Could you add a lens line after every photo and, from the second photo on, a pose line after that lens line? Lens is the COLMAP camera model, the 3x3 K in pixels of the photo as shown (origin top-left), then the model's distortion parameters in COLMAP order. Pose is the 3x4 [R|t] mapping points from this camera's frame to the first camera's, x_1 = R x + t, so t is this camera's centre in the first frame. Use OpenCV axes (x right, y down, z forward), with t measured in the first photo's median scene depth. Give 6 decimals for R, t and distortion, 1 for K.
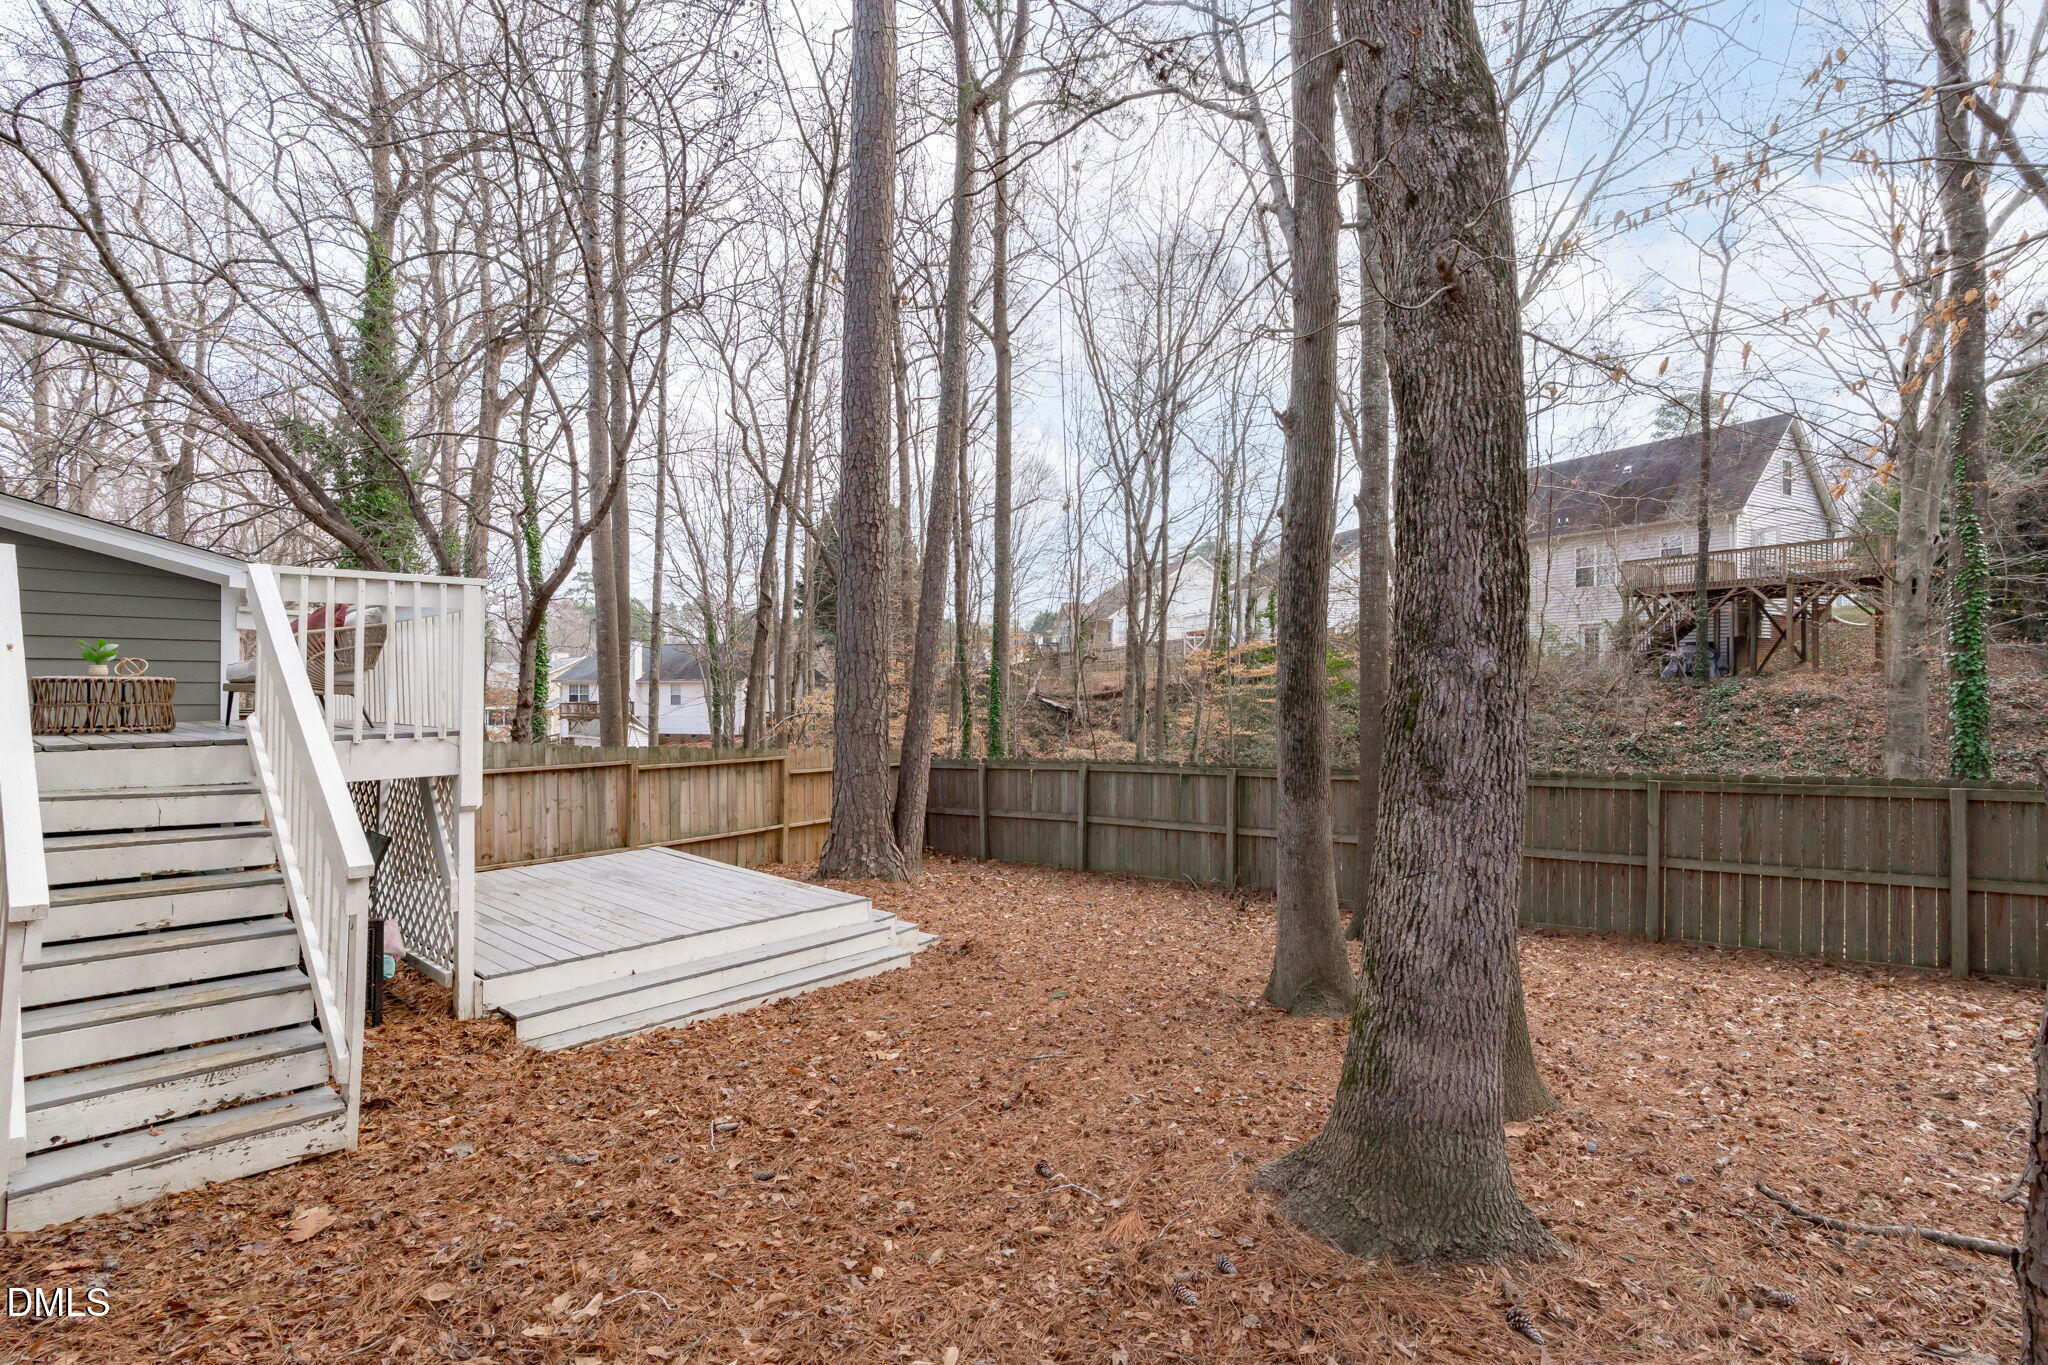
lens RADIAL K [[934.3, 0, 1028.1], [0, 934.3, 687.4], [0, 0, 1]] dist [-0.000913, 0.000290]
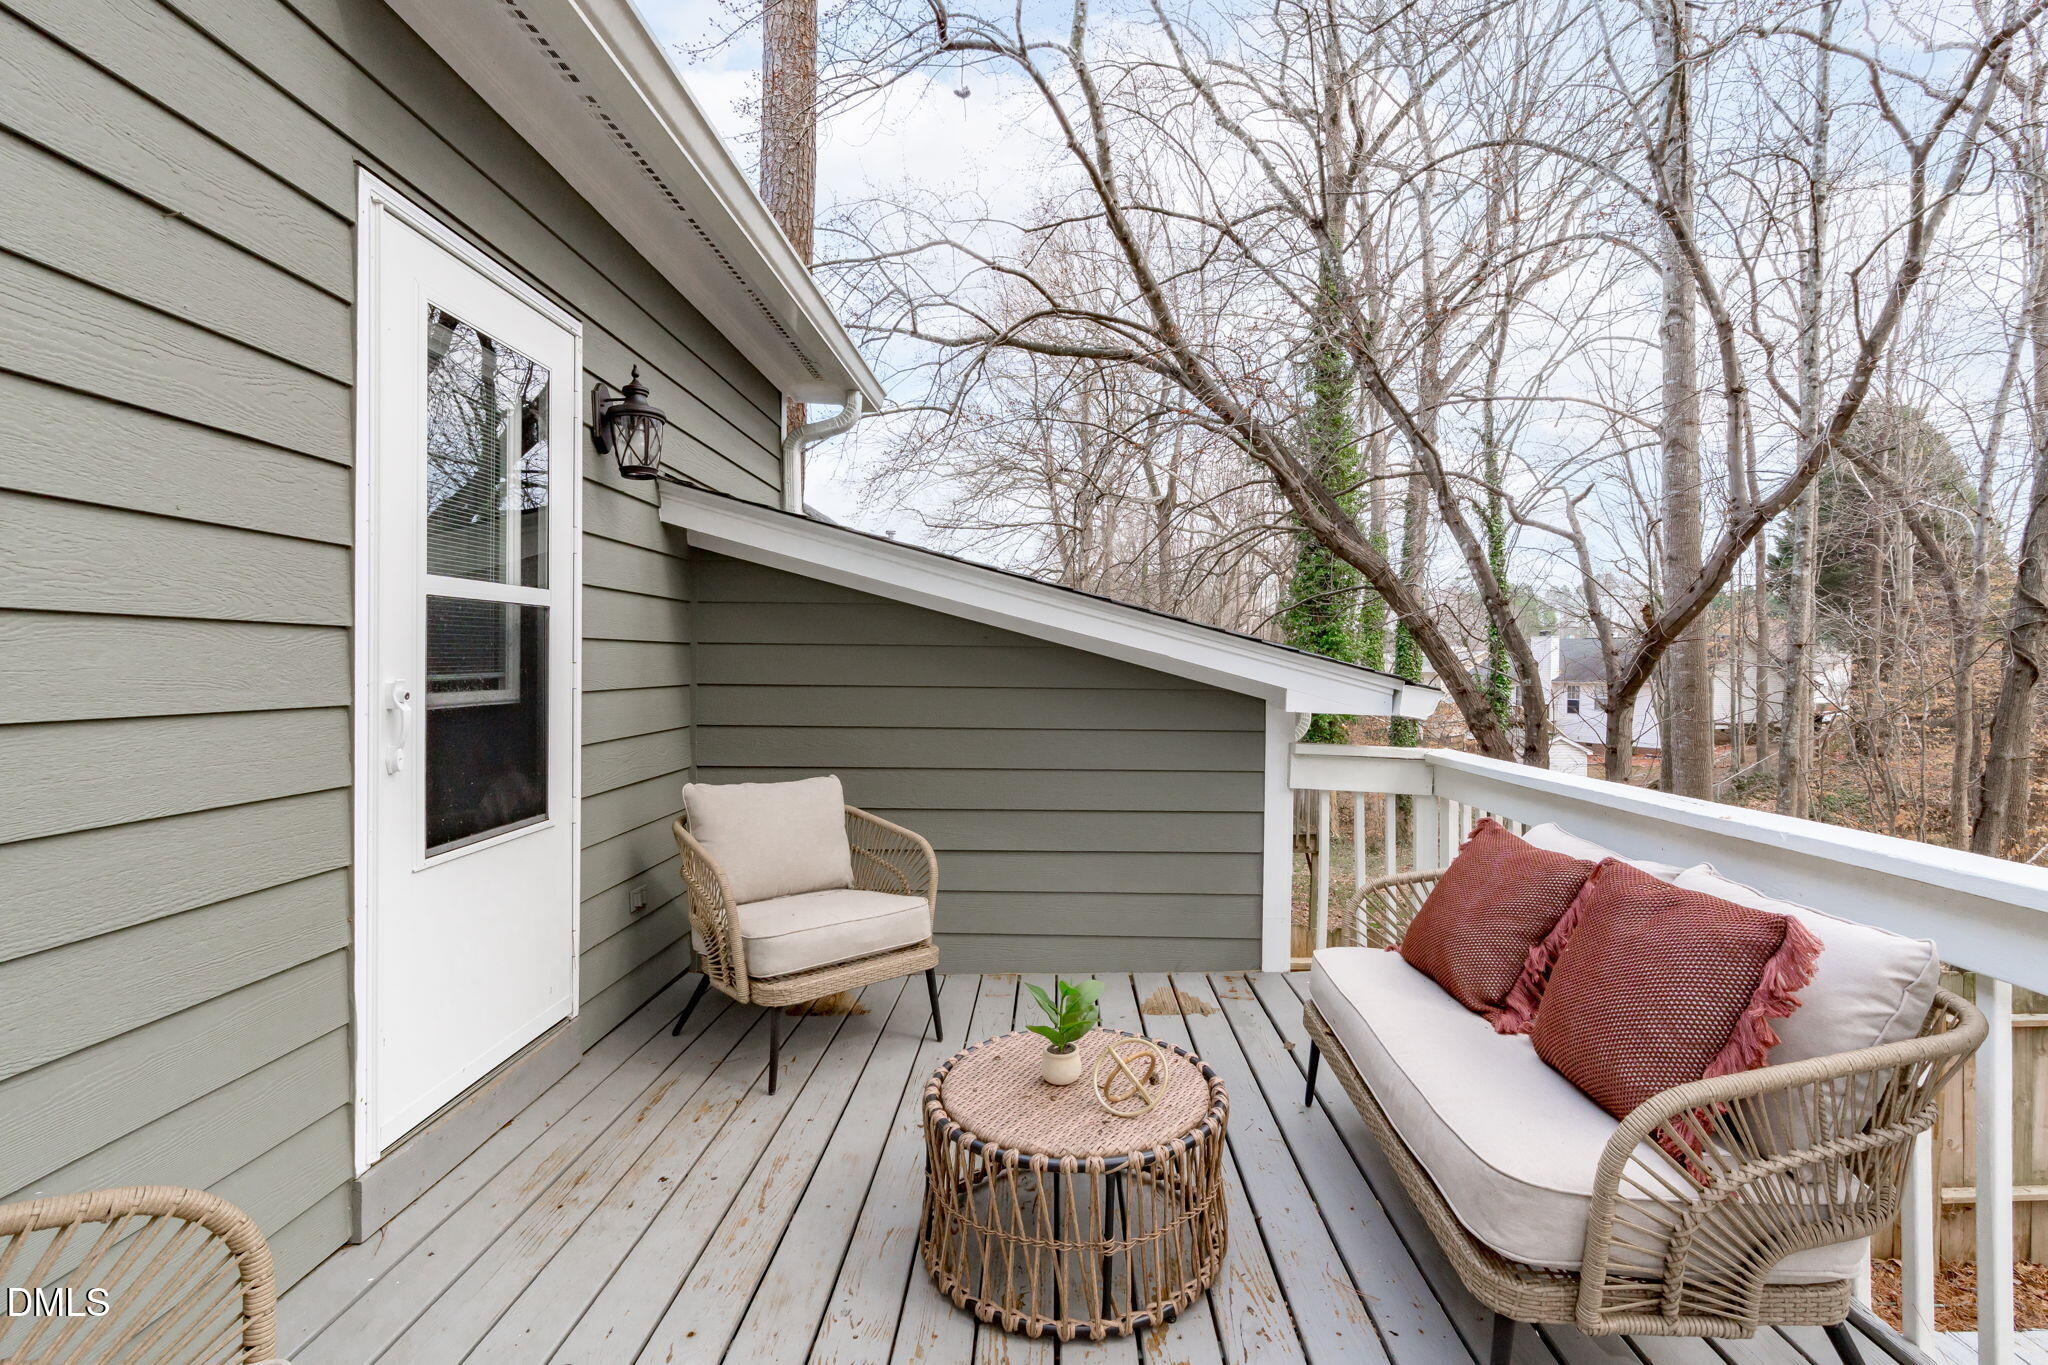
lens RADIAL K [[934.3, 0, 1028.1], [0, 934.3, 687.4], [0, 0, 1]] dist [-0.000913, 0.000290]
pose [[0.653692, 0.019578, -0.756508, -0.363849], [-0.011419, 0.999807, 0.016008, -0.077705], [0.756675, -0.001825, 0.653789, 0.365475]]
